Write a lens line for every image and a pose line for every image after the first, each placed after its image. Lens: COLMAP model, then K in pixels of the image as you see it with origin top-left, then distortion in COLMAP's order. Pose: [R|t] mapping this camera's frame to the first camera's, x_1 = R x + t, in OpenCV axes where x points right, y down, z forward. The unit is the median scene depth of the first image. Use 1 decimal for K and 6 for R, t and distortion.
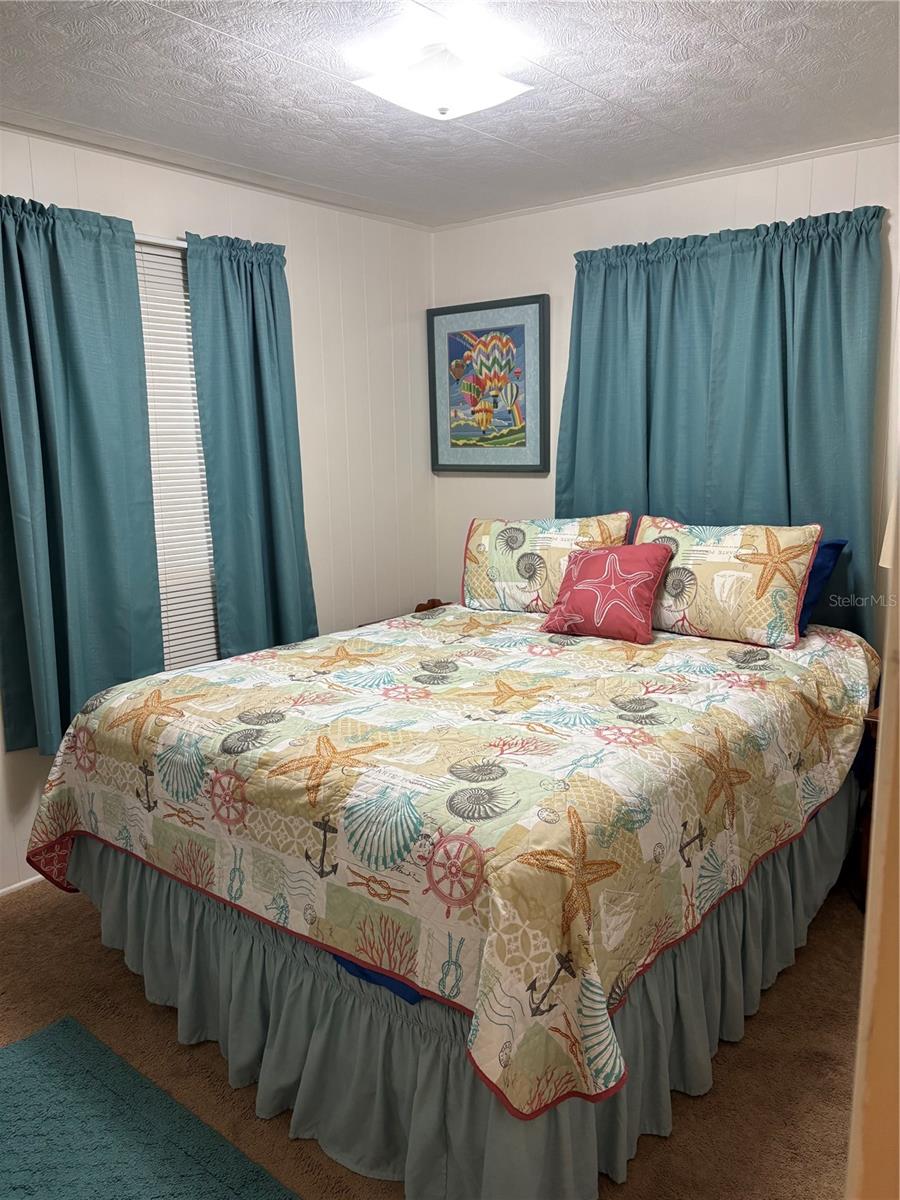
lens RADIAL K [[902.7, 0, 459.3], [0, 902.7, 599.5], [0, 0, 1]] dist [0.043978, -0.054759]
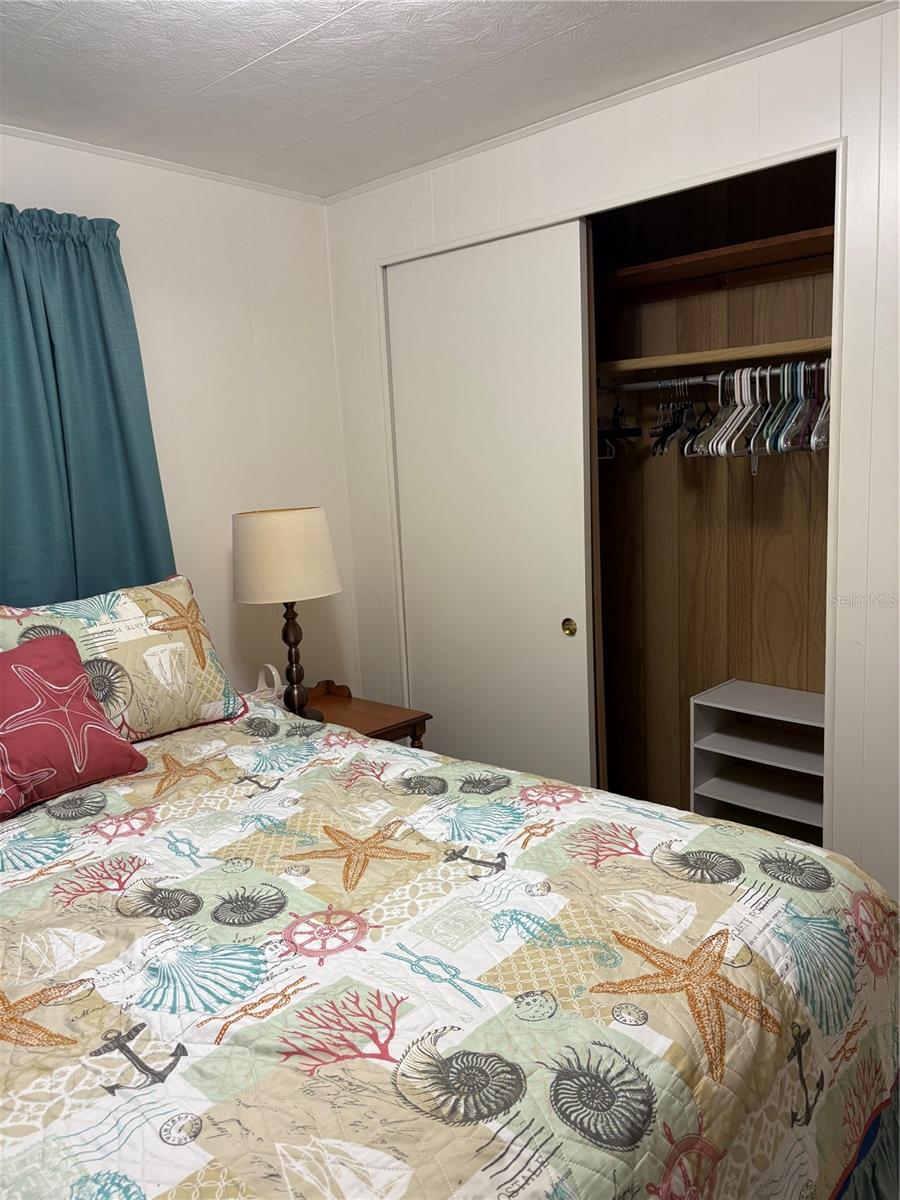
lens RADIAL K [[902.7, 0, 441.2], [0, 902.7, 598.2], [0, 0, 1]] dist [0.043978, -0.054759]
pose [[0.053566, -0.142016, 0.988414, -0.553067], [0.218073, 0.967606, 0.127208, -0.141877], [-0.974461, 0.208732, 0.082801, 0.821927]]
